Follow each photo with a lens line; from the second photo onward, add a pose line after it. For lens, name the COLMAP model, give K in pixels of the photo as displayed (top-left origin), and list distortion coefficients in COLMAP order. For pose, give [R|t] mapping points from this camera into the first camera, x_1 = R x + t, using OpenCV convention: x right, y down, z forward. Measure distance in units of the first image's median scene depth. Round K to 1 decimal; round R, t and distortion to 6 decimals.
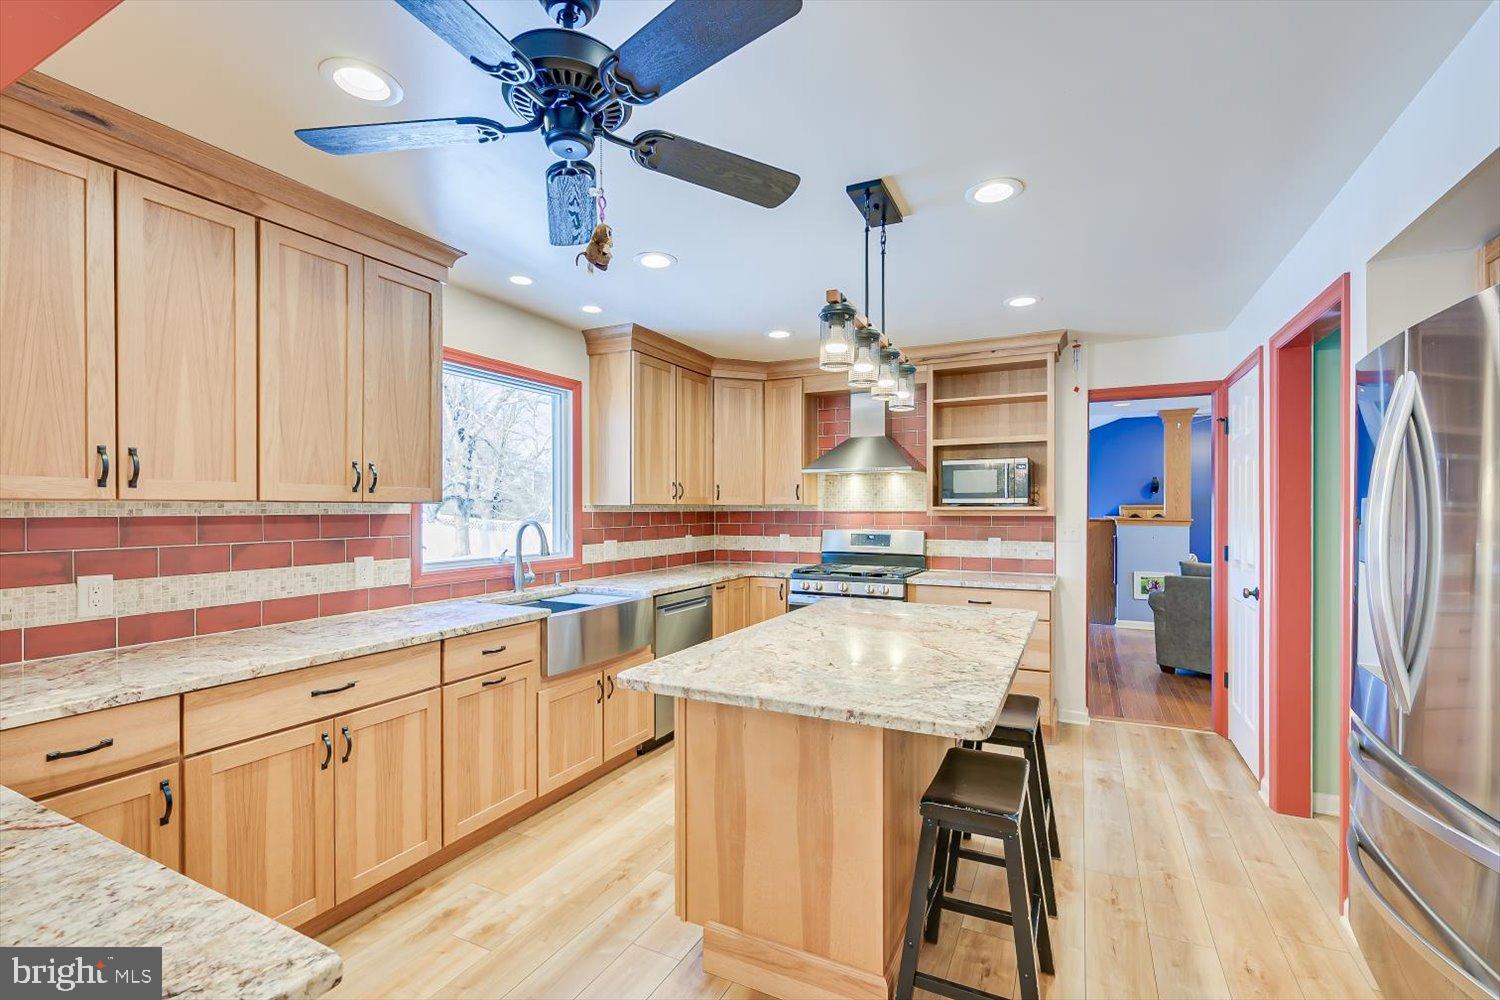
lens RADIAL K [[658.4, 0, 757.1], [0, 658.4, 504.0], [0, 0, 1]] dist [0.004256, 0.000319]
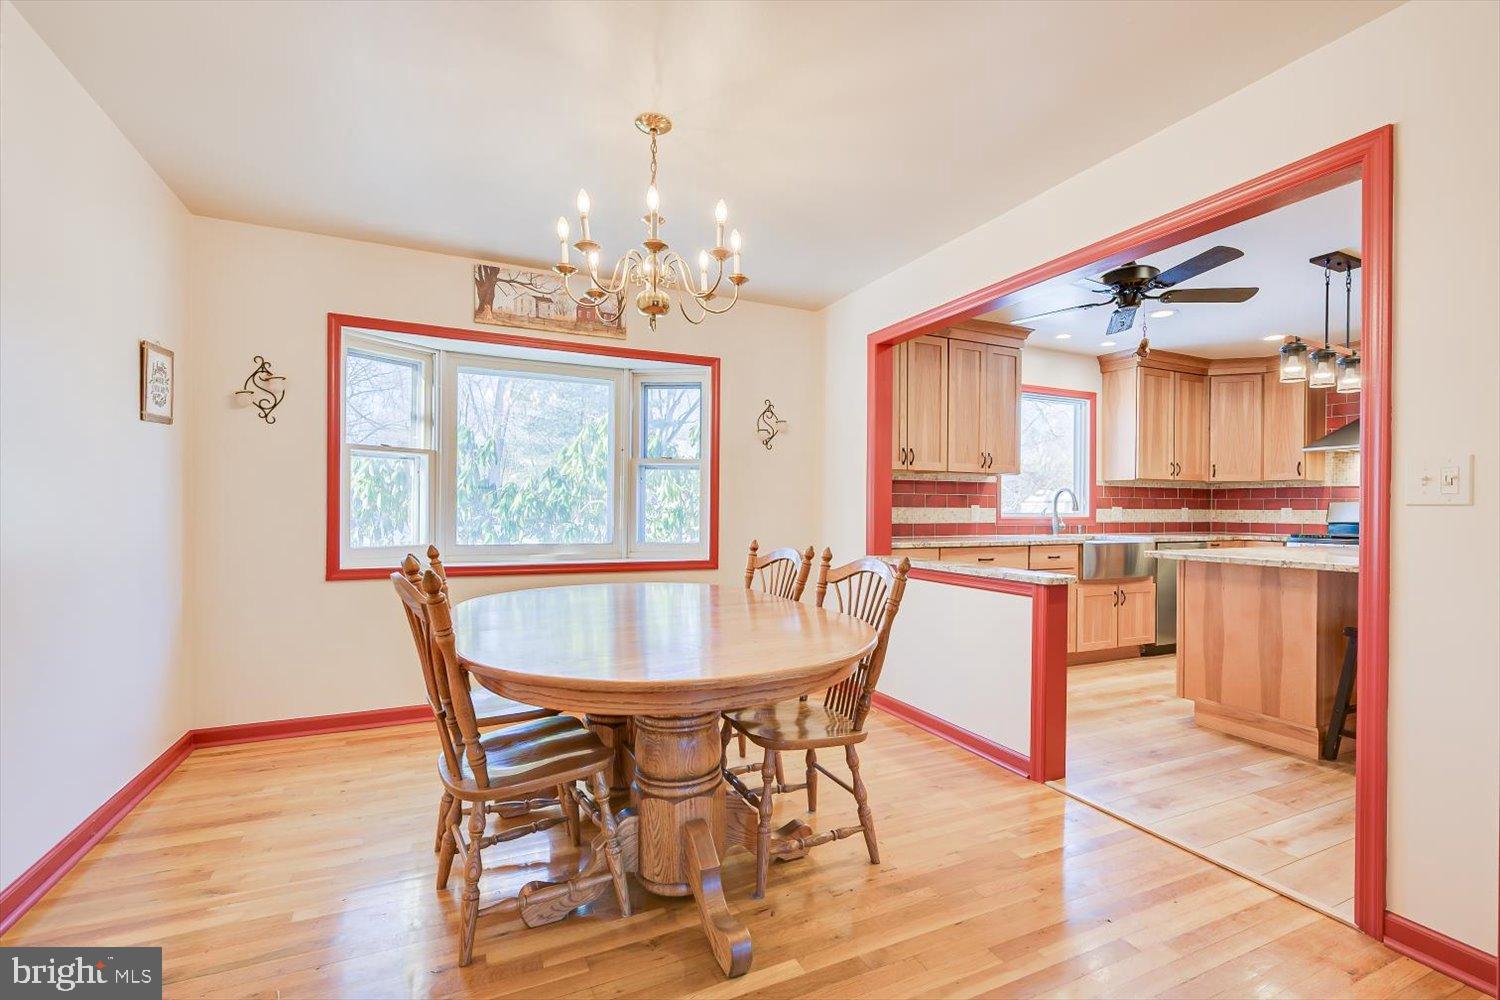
lens RADIAL K [[658.4, 0, 767.1], [0, 658.4, 508.7], [0, 0, 1]] dist [0.004256, 0.000319]
pose [[0.786782, 0.008233, -0.617176, 0.052060], [-0.003241, 0.999952, 0.009208, 0.052306], [0.617223, -0.005244, 0.786771, -0.552415]]
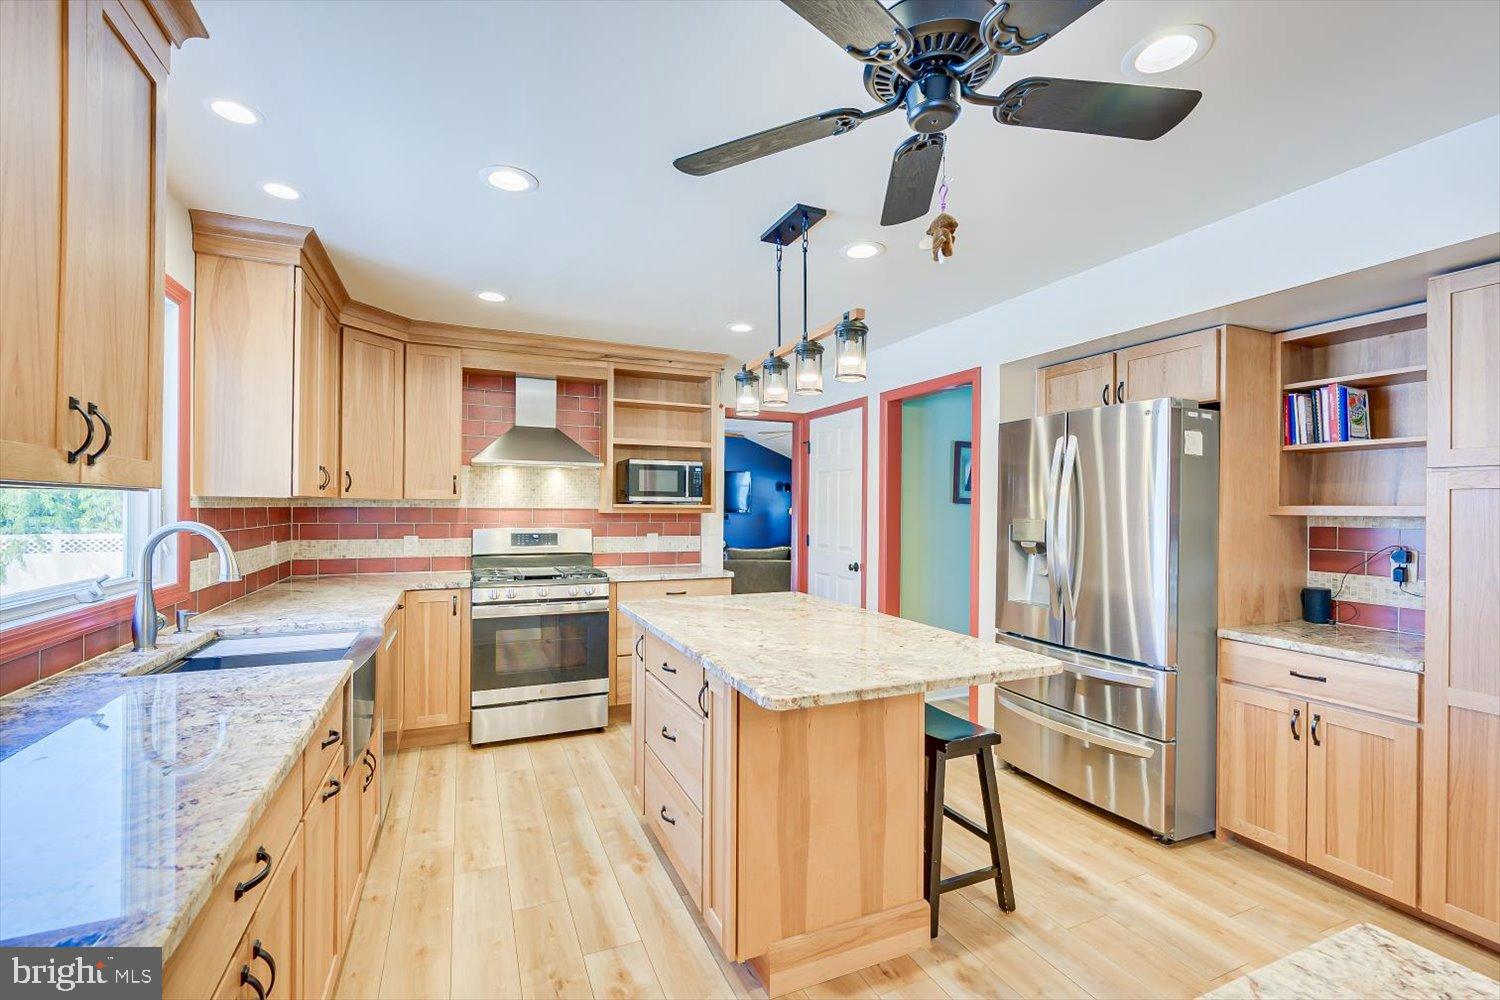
lens RADIAL K [[658.4, 0, 760.1], [0, 658.4, 503.9], [0, 0, 1]] dist [0.004256, 0.000319]
pose [[0.640155, 0.010335, 0.768176, -0.400112], [-0.014787, 0.999890, -0.001130, 0.002035], [-0.768104, -0.010635, 0.640237, 0.204117]]
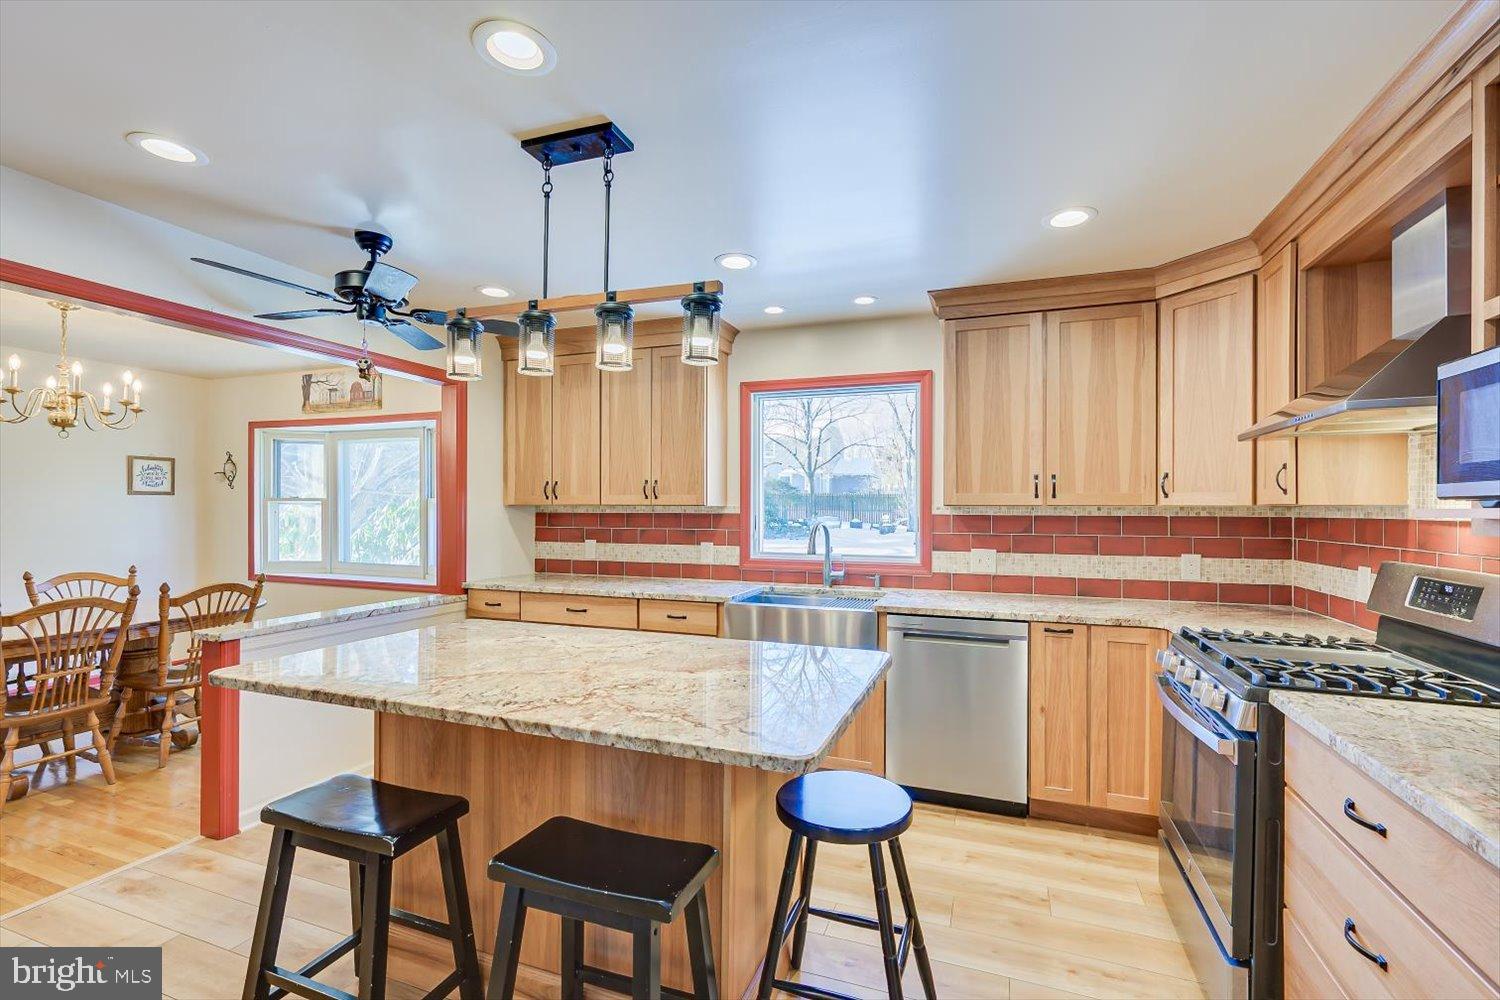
lens RADIAL K [[658.4, 0, 765.0], [0, 658.4, 499.4], [0, 0, 1]] dist [0.004256, 0.000319]
pose [[0.114454, -0.014406, -0.993324, 0.609797], [0.003537, 0.999894, -0.014094, 0.004058], [0.993422, -0.001900, 0.114493, 0.675074]]
